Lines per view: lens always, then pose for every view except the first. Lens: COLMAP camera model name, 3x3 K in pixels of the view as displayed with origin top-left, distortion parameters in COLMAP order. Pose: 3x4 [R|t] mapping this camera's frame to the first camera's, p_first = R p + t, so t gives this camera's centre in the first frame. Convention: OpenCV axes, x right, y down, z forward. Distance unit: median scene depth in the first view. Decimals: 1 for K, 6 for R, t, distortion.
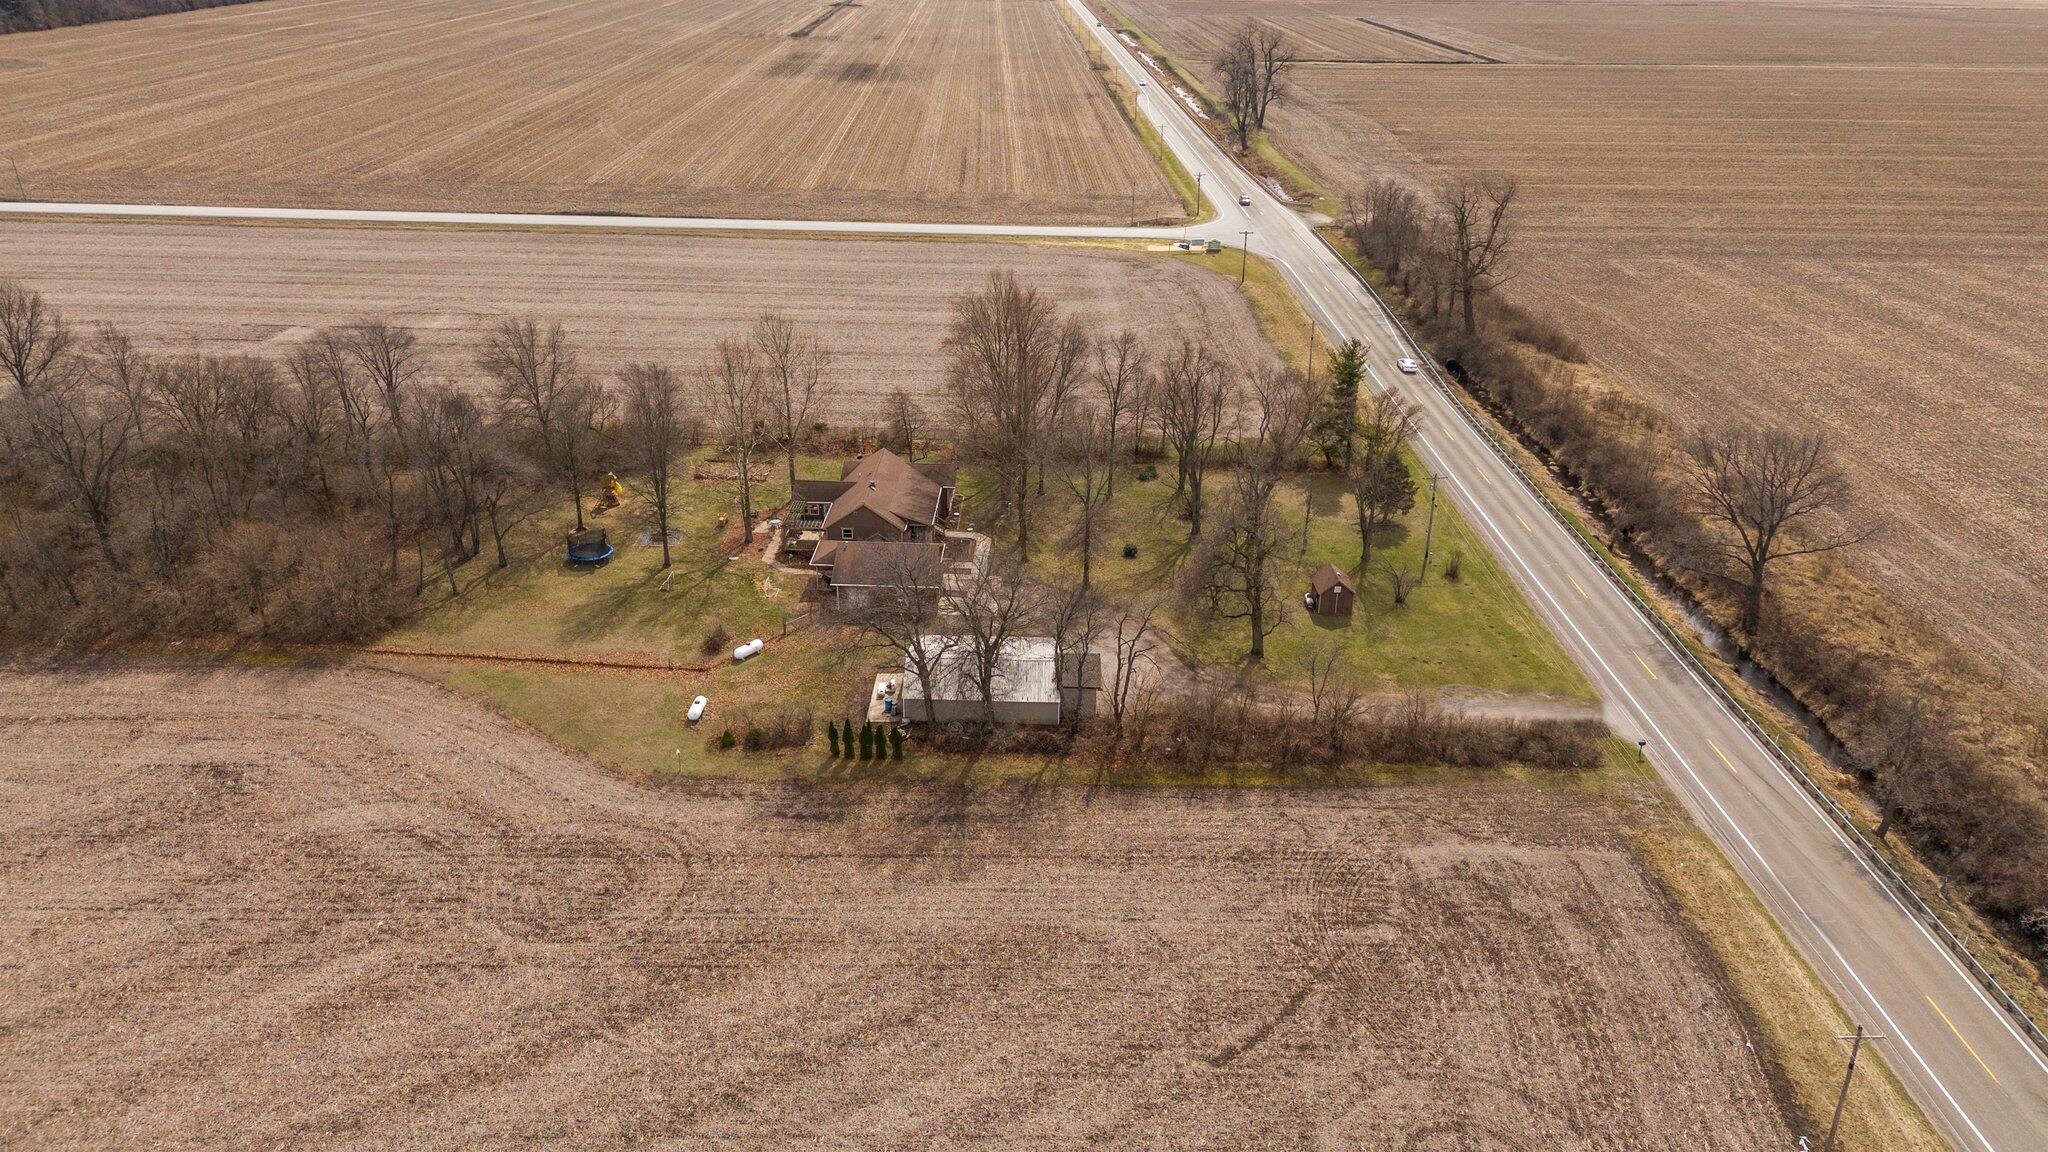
lens RADIAL K [[1483.5, 0, 1030.6], [0, 1483.5, 579.2], [0, 0, 1]] dist [0.066003, -0.053042]
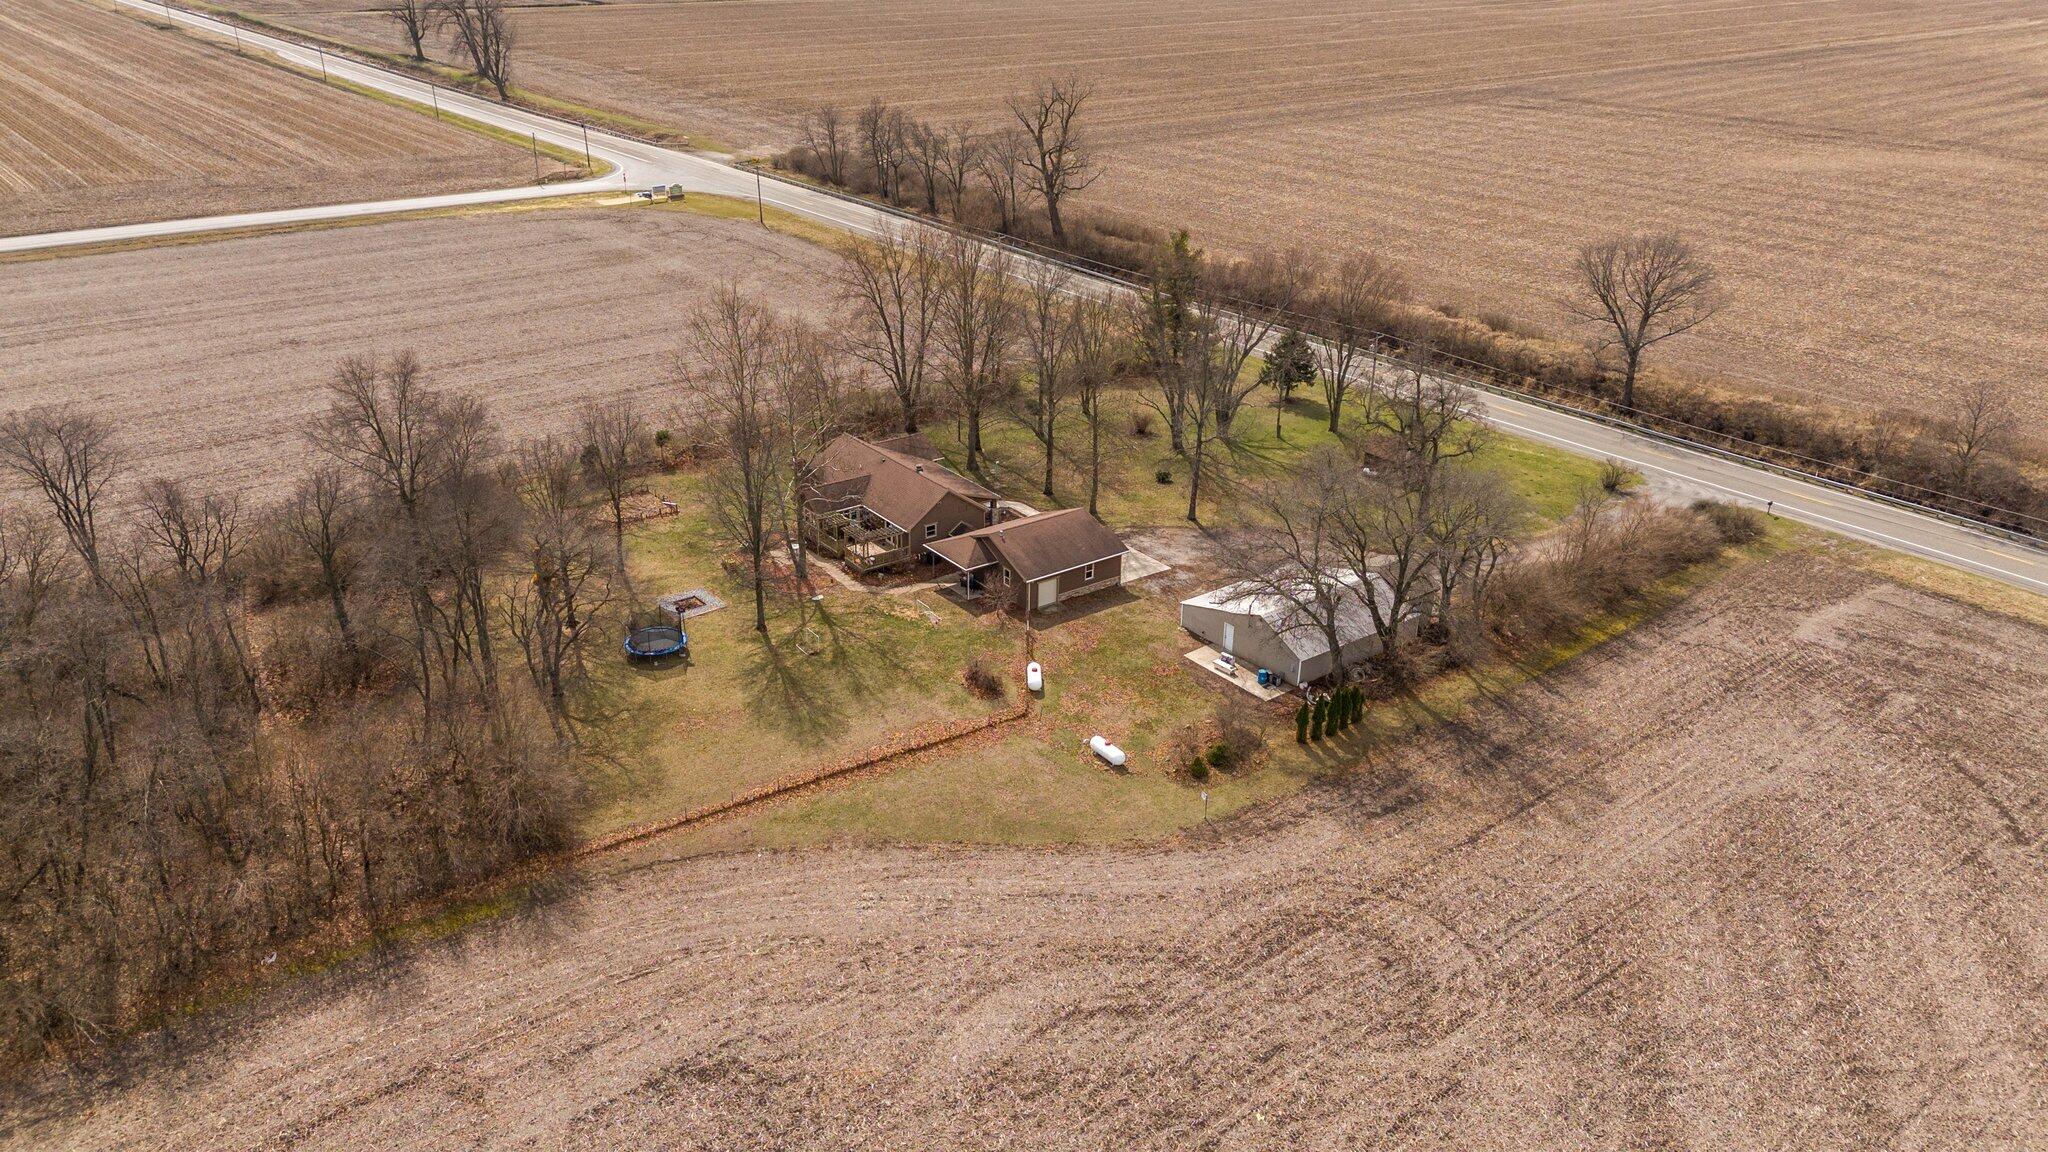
lens RADIAL K [[1483.5, 0, 1030.6], [0, 1483.5, 579.2], [0, 0, 1]] dist [0.066003, -0.053042]
pose [[0.784292, -0.266671, 0.560154, -0.706109], [0.252359, 0.961961, 0.104621, -0.099511], [-0.566746, 0.059306, 0.821755, 0.383844]]
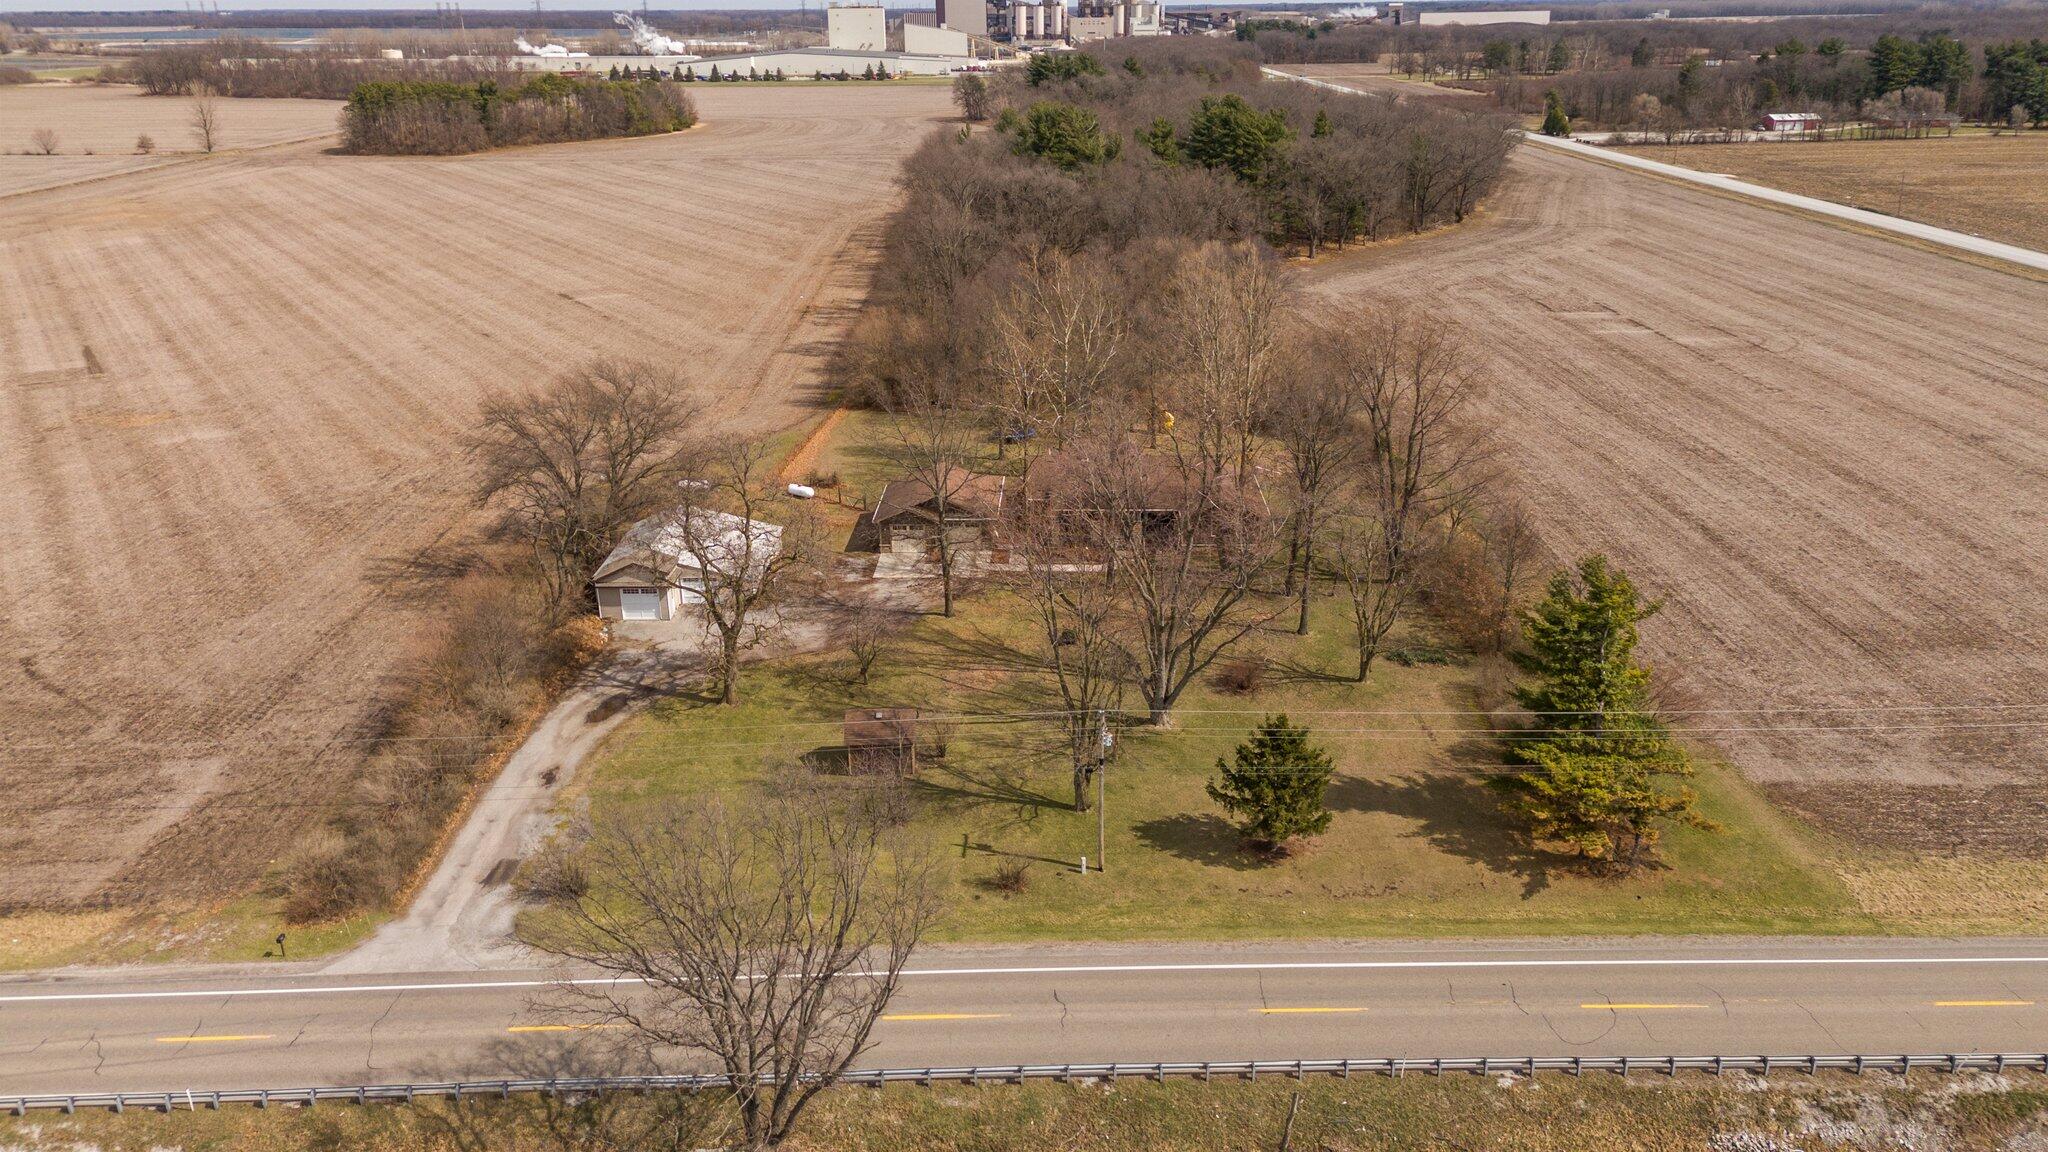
lens RADIAL K [[1483.5, 0, 1030.6], [0, 1483.5, 579.2], [0, 0, 1]] dist [0.066003, -0.053042]
pose [[0.010032, 0.342910, -0.939315, 0.950079], [-0.401637, 0.861640, 0.310264, -0.336035], [0.915744, 0.374151, 0.146369, 1.150323]]
